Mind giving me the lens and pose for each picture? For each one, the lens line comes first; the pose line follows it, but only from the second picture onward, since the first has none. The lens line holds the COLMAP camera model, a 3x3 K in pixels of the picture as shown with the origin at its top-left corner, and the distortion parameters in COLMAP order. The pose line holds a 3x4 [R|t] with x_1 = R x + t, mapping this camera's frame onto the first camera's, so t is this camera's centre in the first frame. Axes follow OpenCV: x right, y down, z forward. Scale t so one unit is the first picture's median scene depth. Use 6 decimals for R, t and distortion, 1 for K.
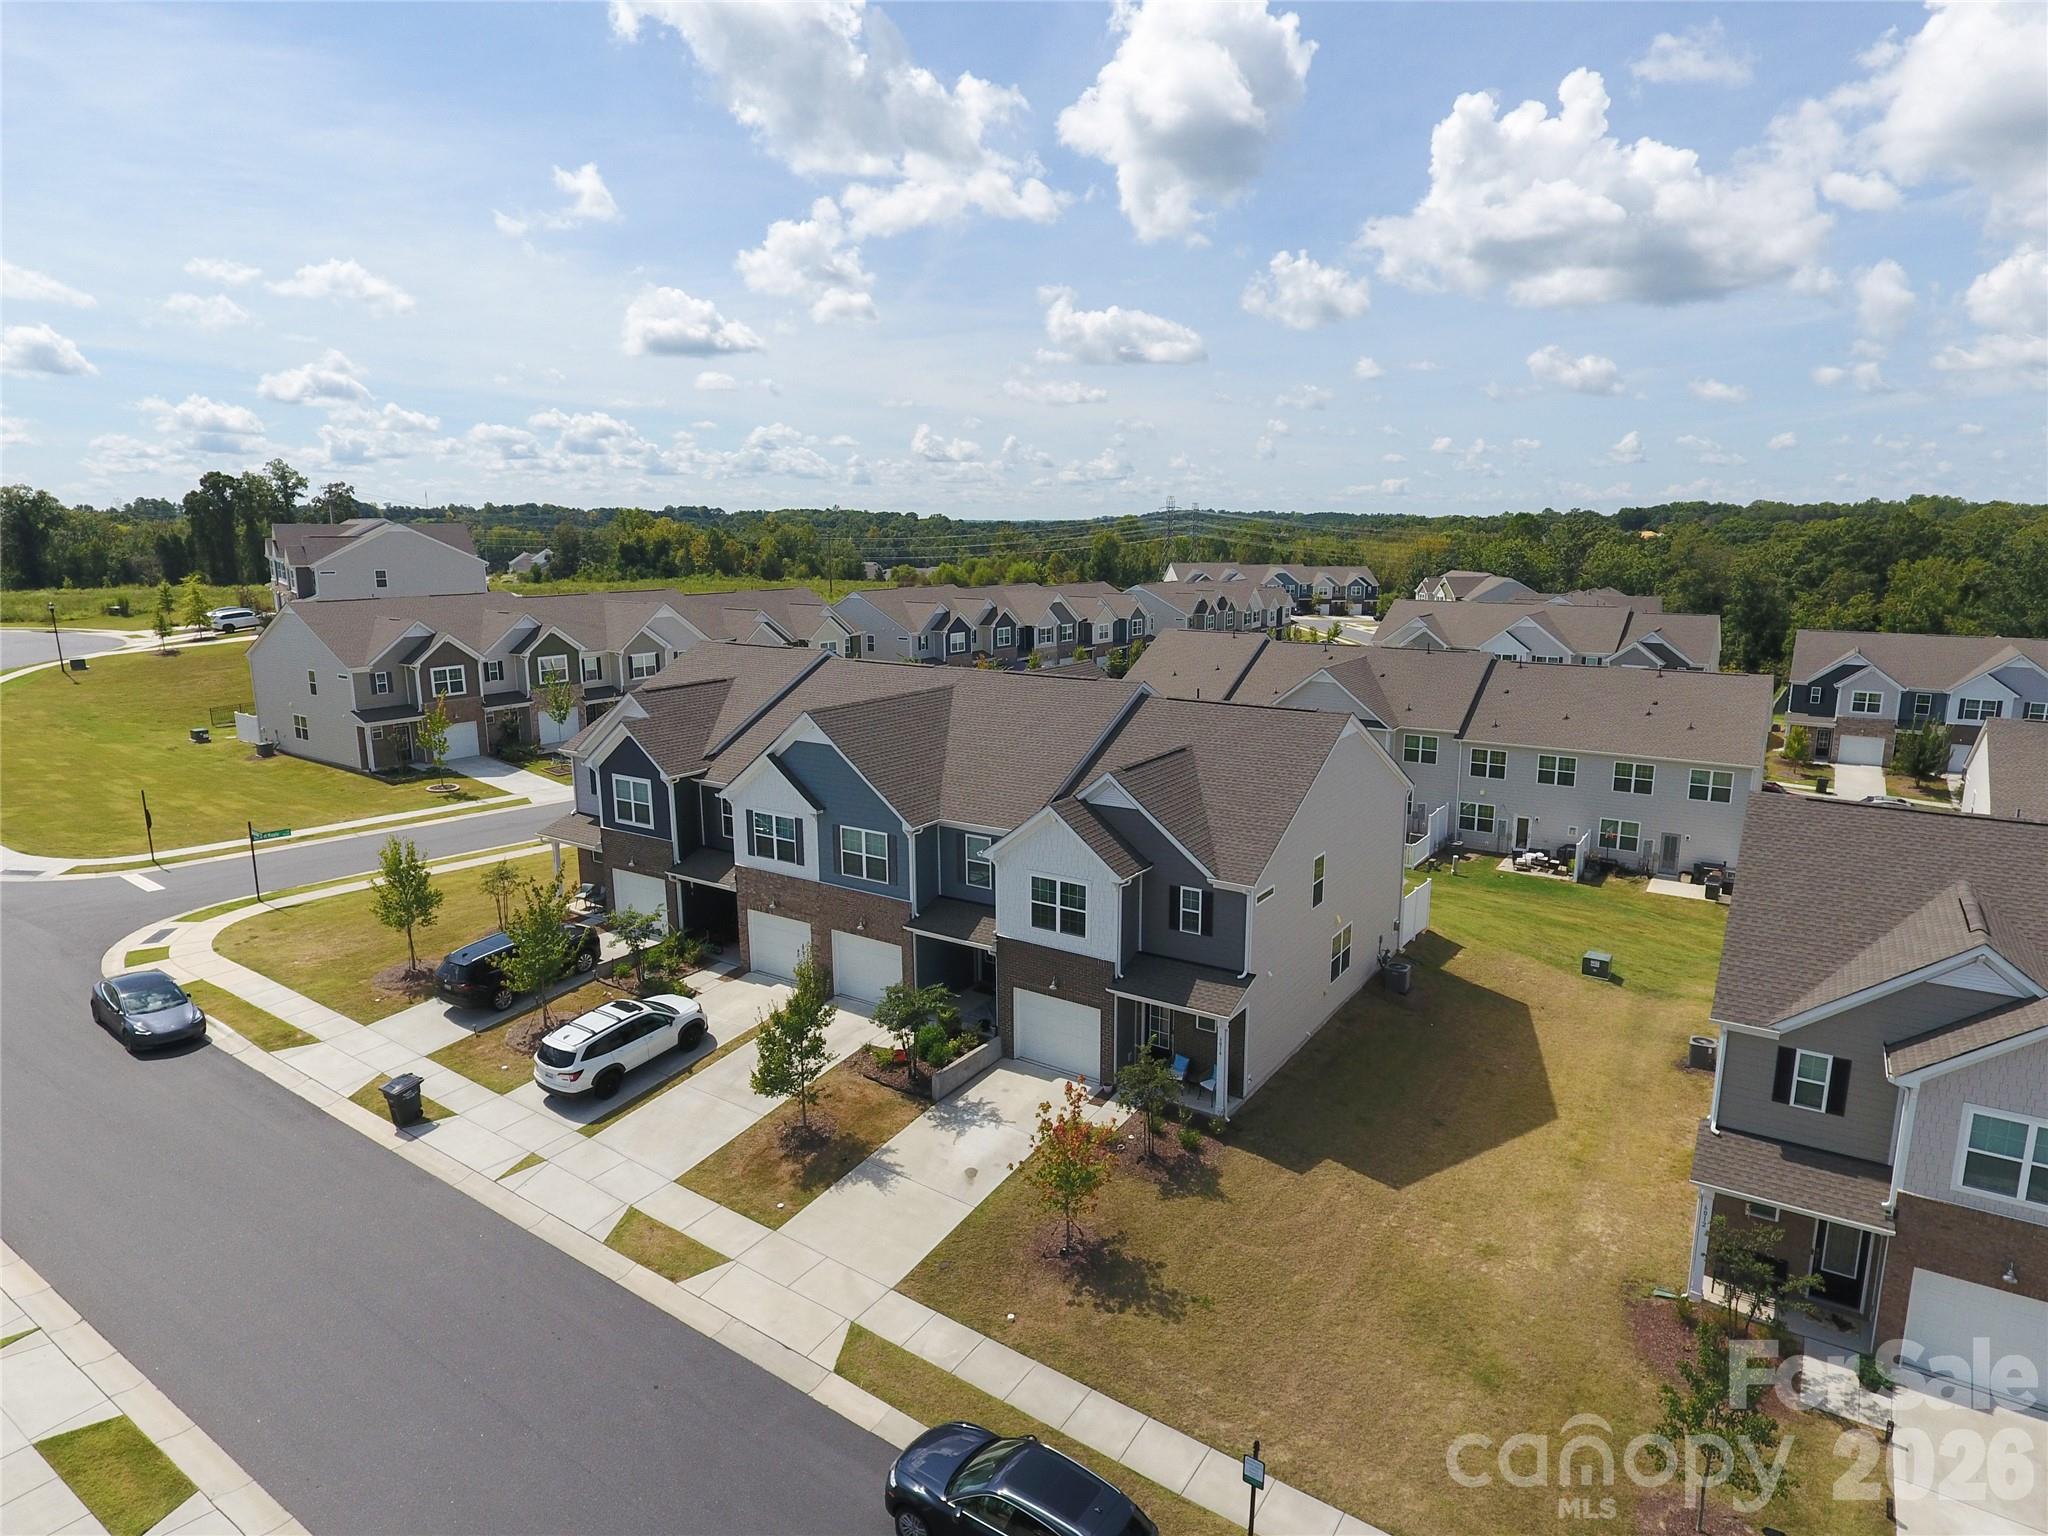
lens RADIAL K [[1200.9, 0, 1024.0], [0, 1200.9, 768.0], [0, 0, 1]] dist [0.000439, 0.000573]
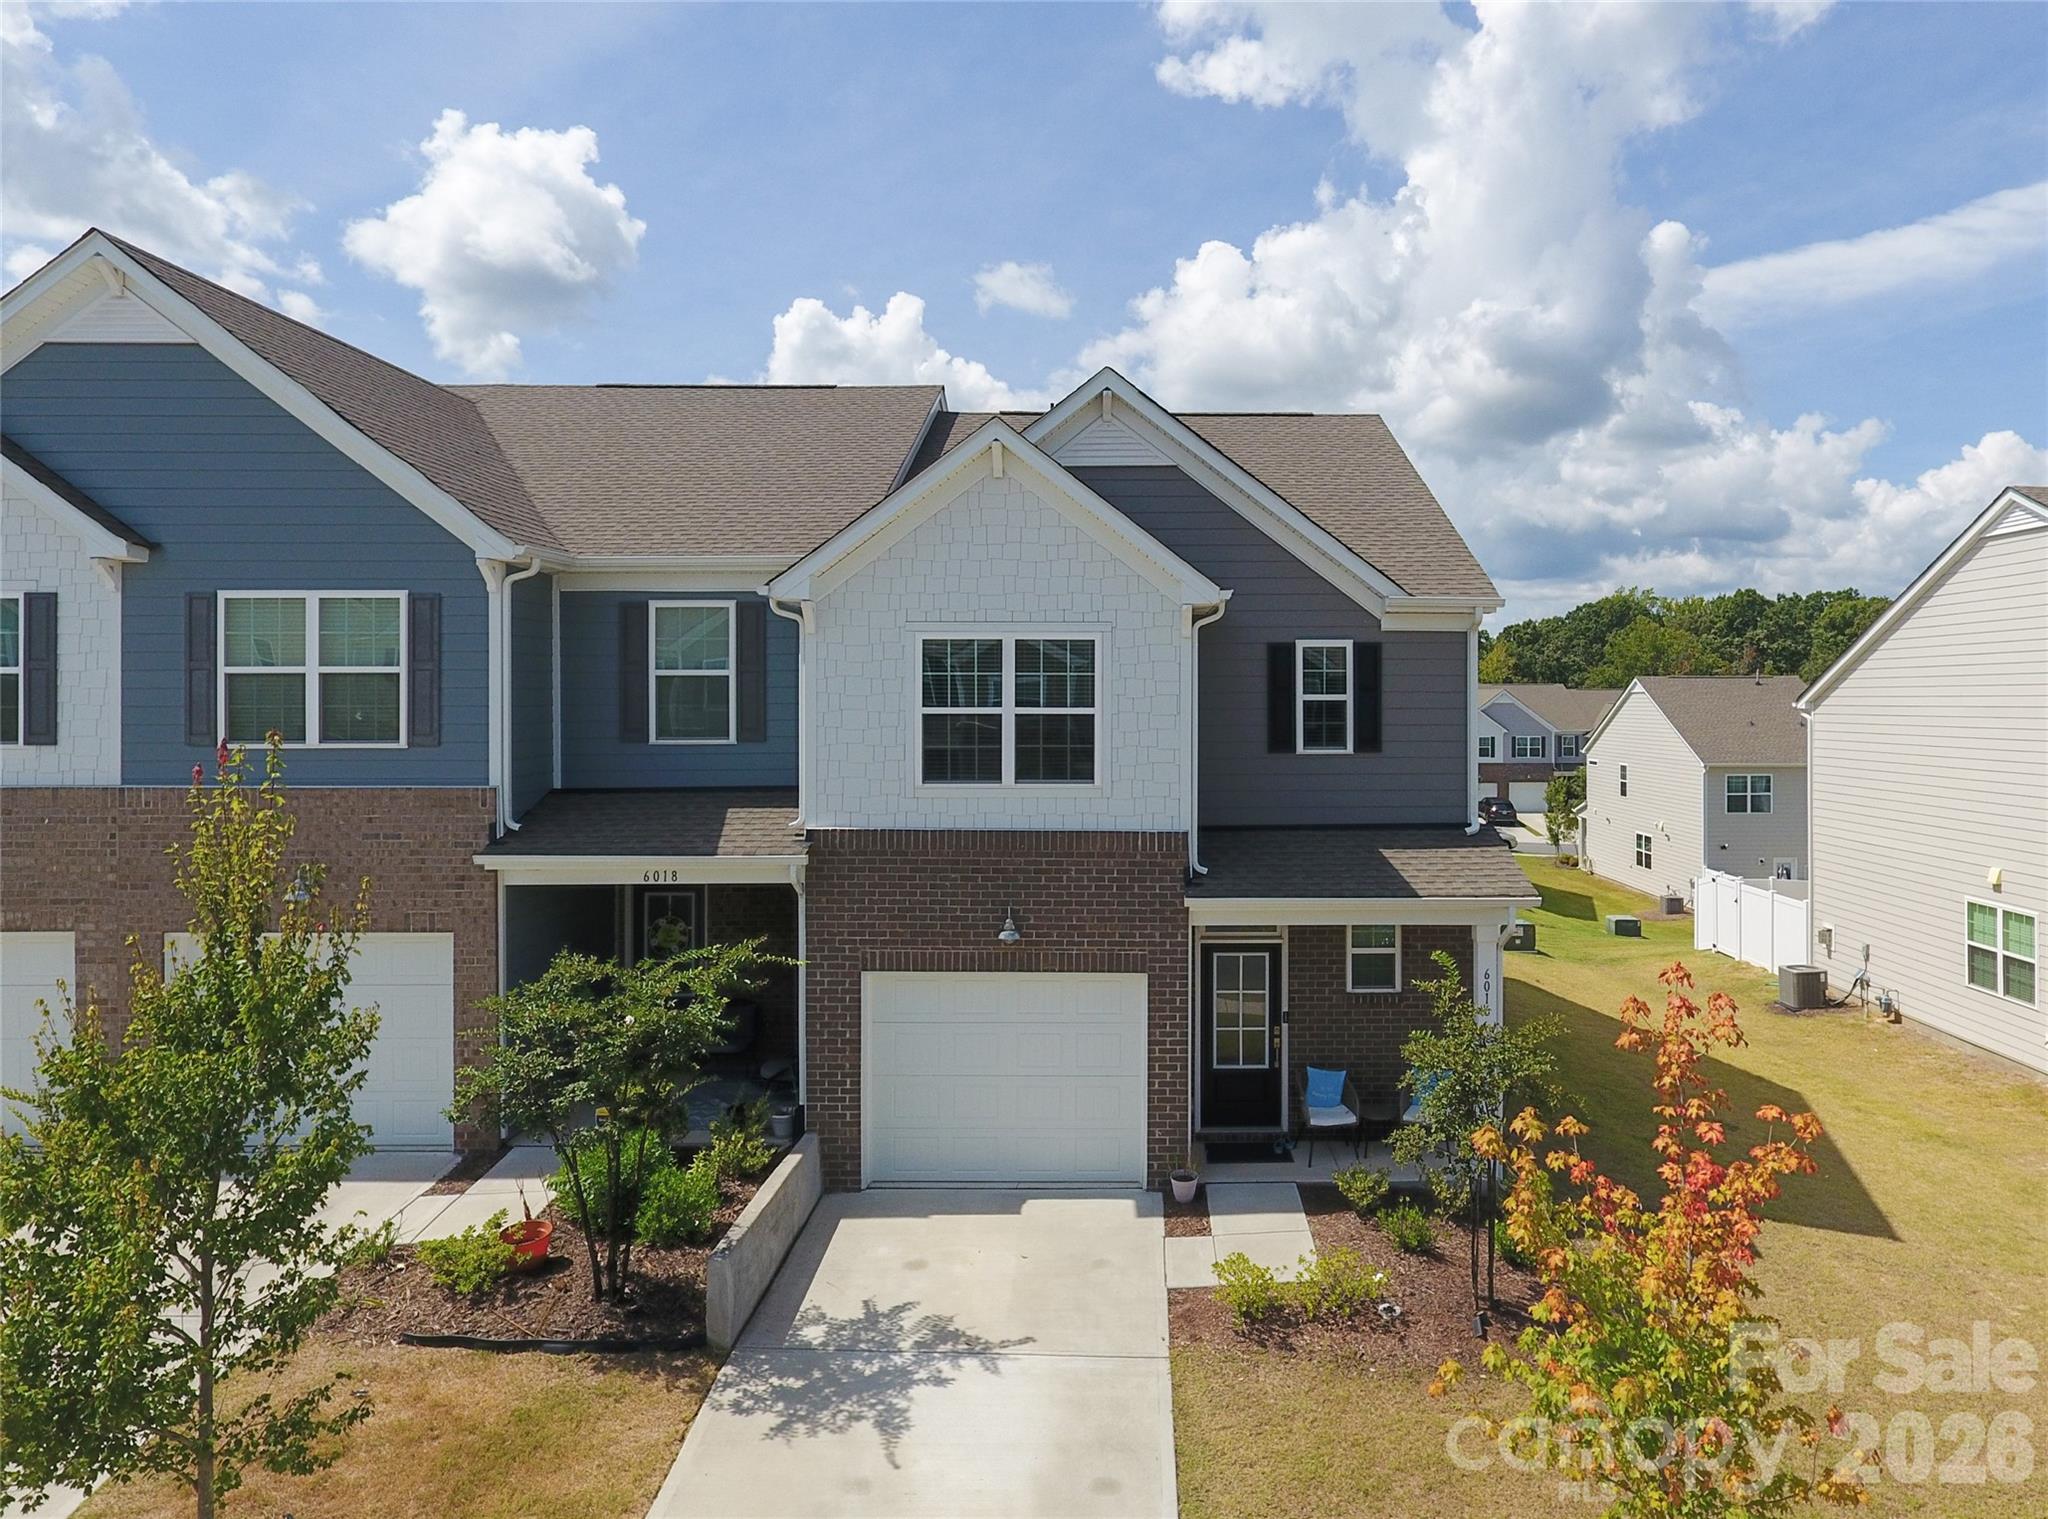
lens RADIAL K [[1330.6, 0, 1146.1], [0, 1330.6, 704.8], [0, 0, 1]] dist [0.000462, -0.000287]
pose [[0.821828, 0.006970, 0.569693, -0.168171], [0.109037, 0.979518, -0.169278, 0.184744], [-0.559205, 0.201234, 0.804236, 0.635146]]
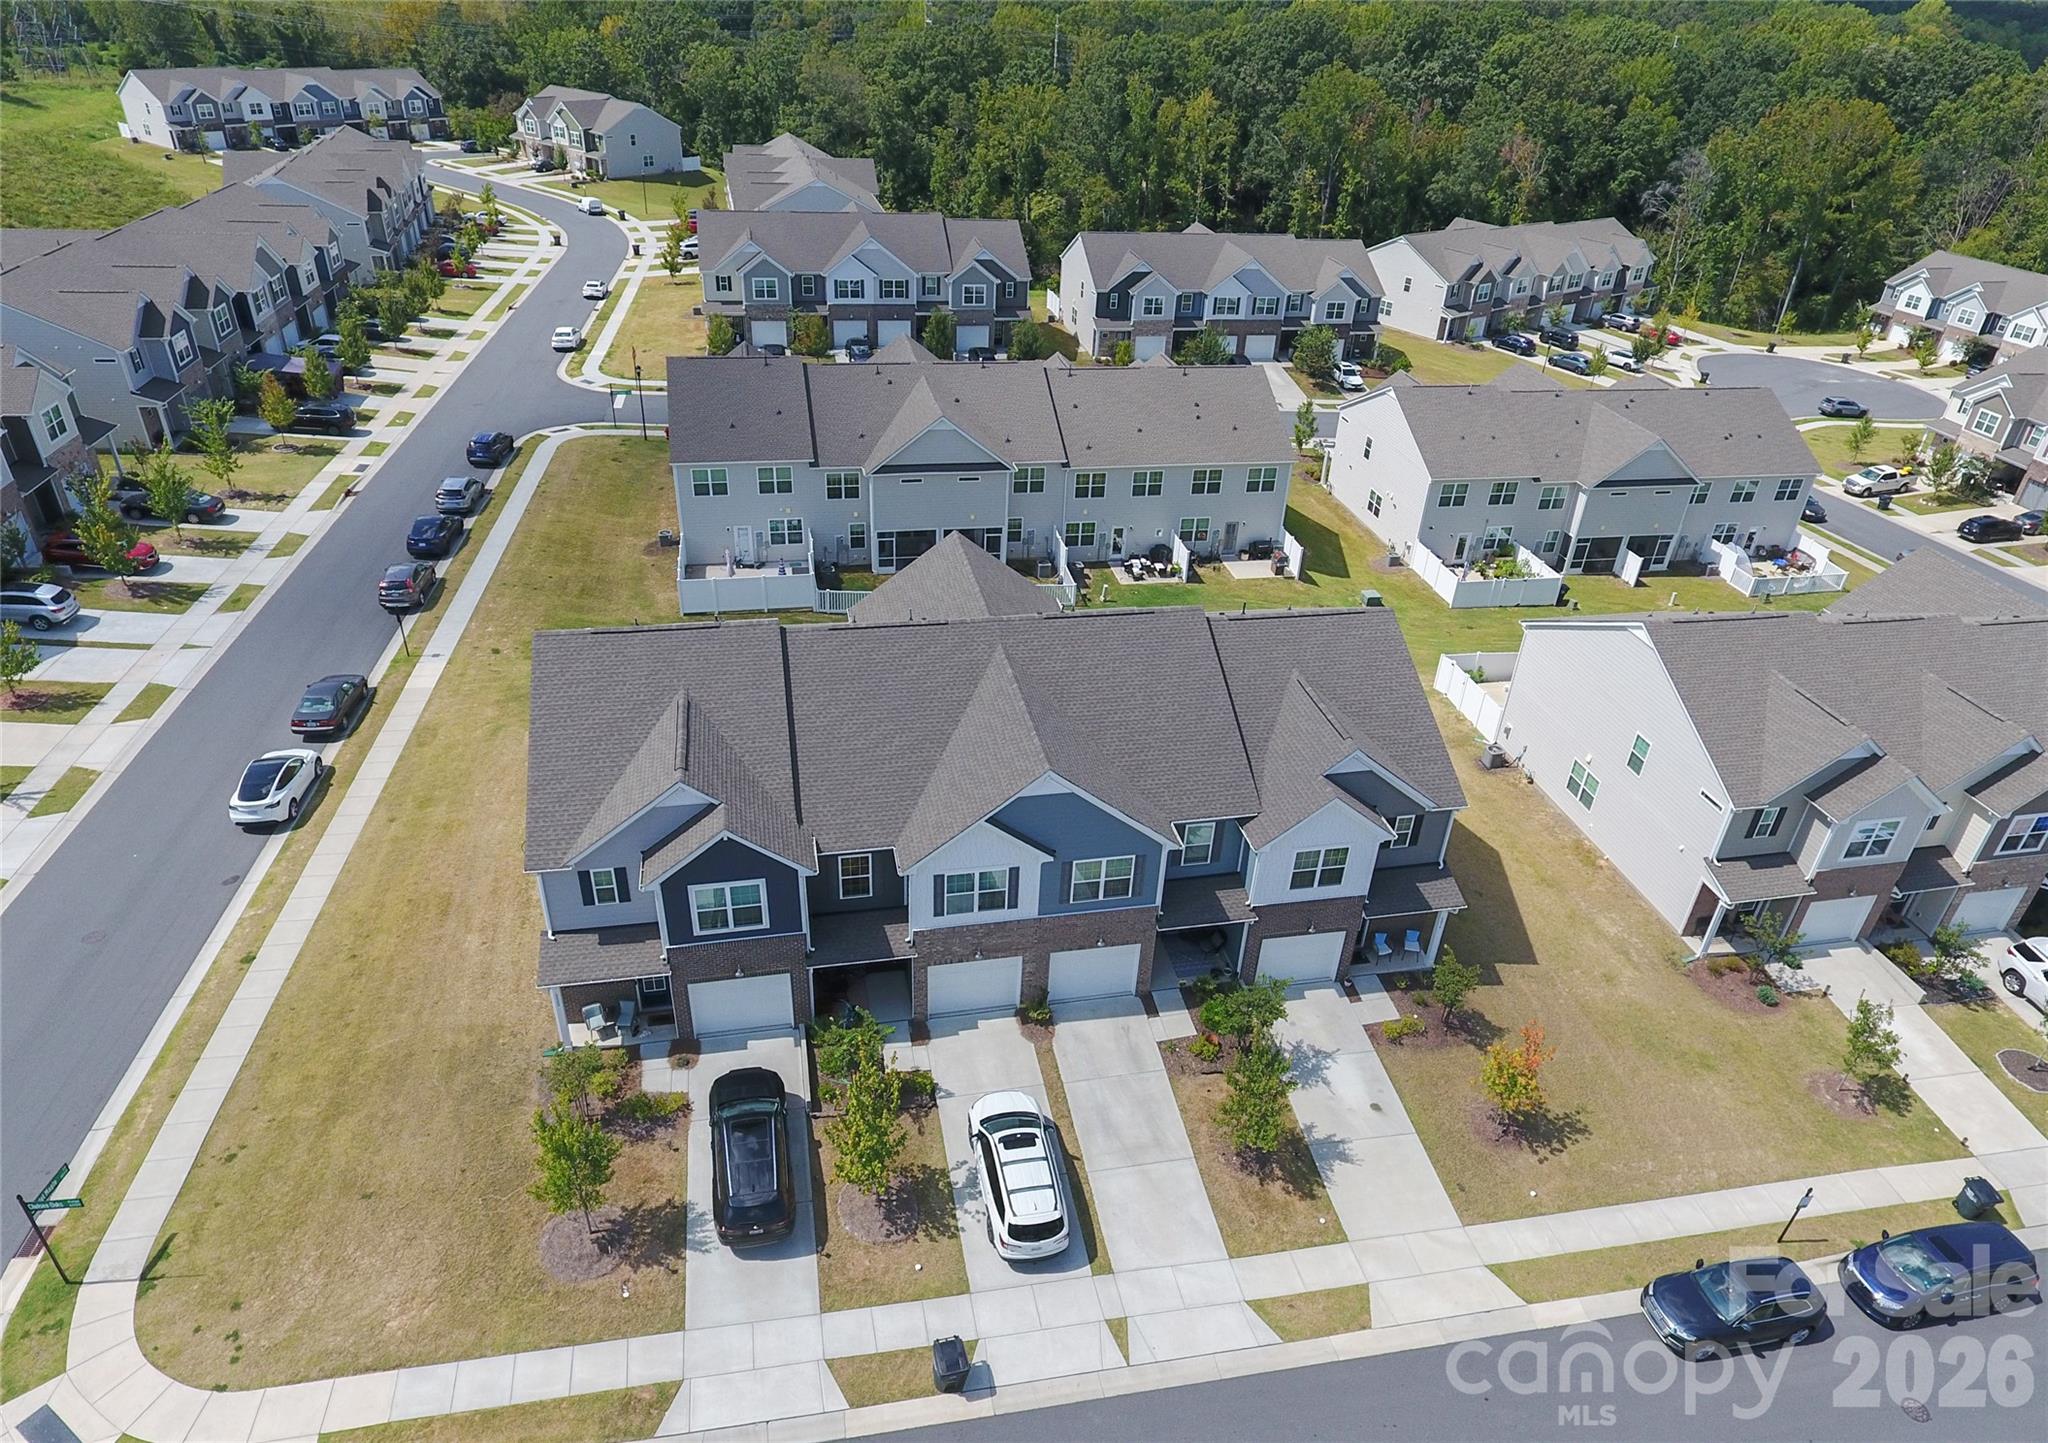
lens RADIAL K [[1326.4, 0, 1024.0], [0, 1326.4, 721.5], [0, 0, 1]] dist [-0.005659, -0.000607]
pose [[0.691151, -0.341682, 0.636838, -0.901847], [0.094445, 0.916326, 0.389136, -0.518552], [-0.716512, -0.208806, 0.665590, 0.387857]]
